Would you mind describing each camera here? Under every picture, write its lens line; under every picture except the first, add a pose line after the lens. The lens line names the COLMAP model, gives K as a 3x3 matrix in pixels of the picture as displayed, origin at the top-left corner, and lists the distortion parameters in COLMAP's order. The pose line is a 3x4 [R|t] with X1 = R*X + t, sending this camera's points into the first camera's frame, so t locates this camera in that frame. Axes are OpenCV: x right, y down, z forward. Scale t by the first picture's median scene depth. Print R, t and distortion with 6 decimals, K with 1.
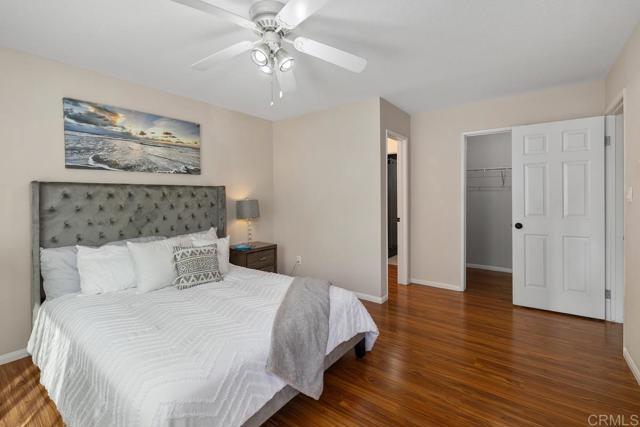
lens RADIAL K [[281.7, 0, 320.0], [0, 281.7, 197.3], [0, 0, 1]] dist [0.001179, 0.000216]
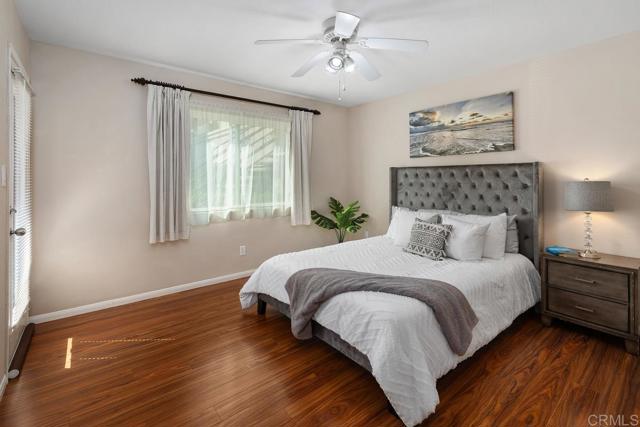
lens RADIAL K [[290.5, 0, 320.7], [0, 290.5, 175.8], [0, 0, 1]] dist [0.000113, -0.000018]
pose [[-0.241230, -0.000034, -0.970468, 0.664611], [-0.004456, 0.999989, 0.001073, -0.003014], [0.970458, 0.004583, -0.241228, 0.767415]]
